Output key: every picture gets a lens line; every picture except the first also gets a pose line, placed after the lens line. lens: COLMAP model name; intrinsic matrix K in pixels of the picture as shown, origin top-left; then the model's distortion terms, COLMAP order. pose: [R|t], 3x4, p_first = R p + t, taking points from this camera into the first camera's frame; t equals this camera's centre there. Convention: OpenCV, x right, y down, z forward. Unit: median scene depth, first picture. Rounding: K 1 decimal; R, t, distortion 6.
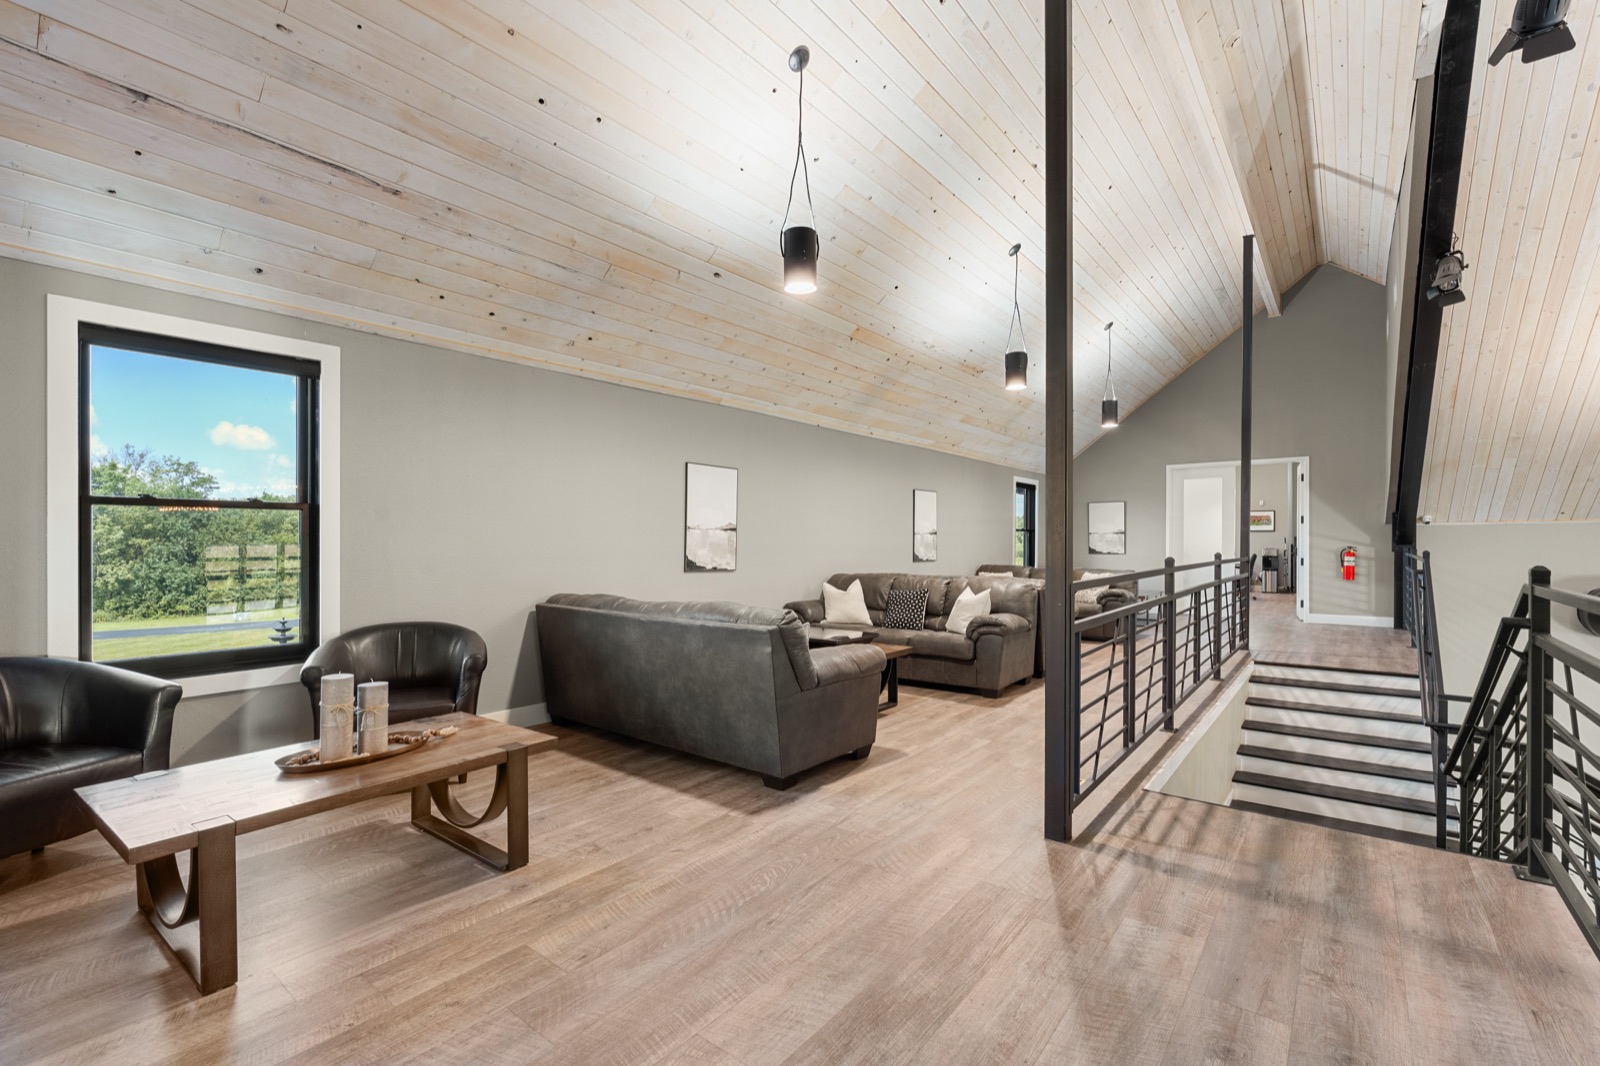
lens RADIAL K [[712.9, 0, 820.1], [0, 712.9, 535.5], [0, 0, 1]] dist [-0.004997, 0.000678]
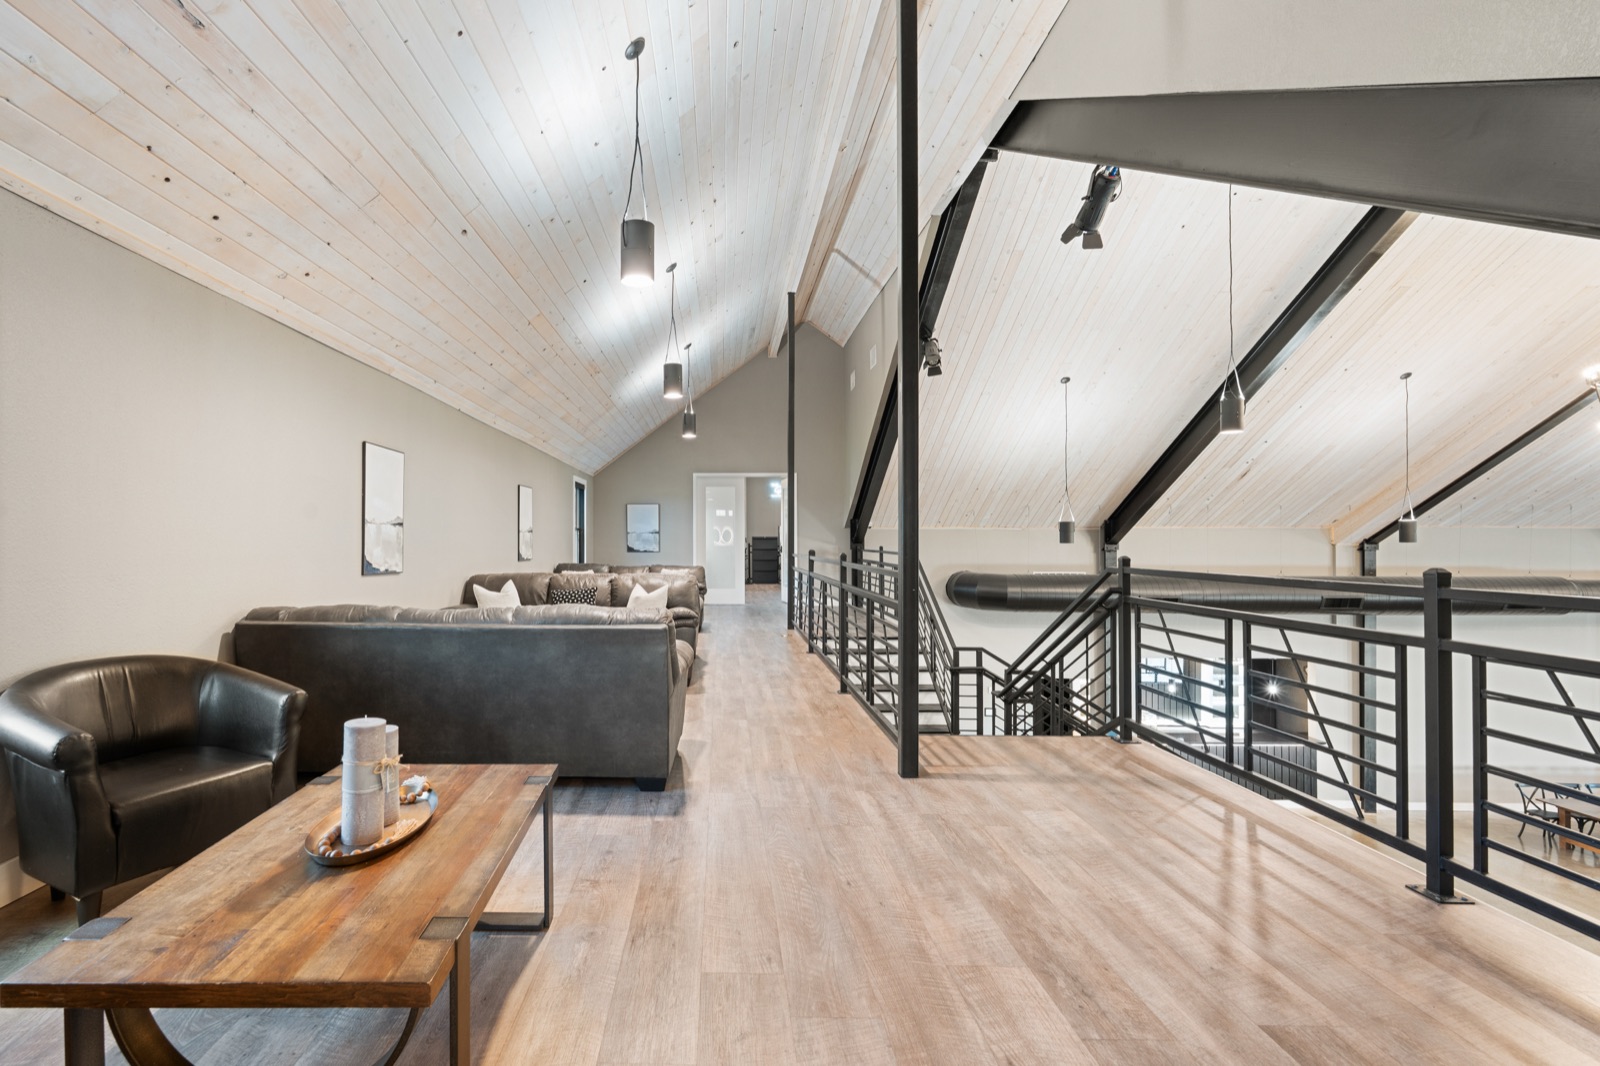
lens RADIAL K [[712.9, 0, 769.5], [0, 712.9, 529.1], [0, 0, 1]] dist [-0.004997, 0.000678]
pose [[0.800207, 0.013793, 0.599566, -0.478038], [-0.009410, 0.999901, -0.010443, 0.003623], [-0.599651, 0.002715, 0.800257, 0.107561]]
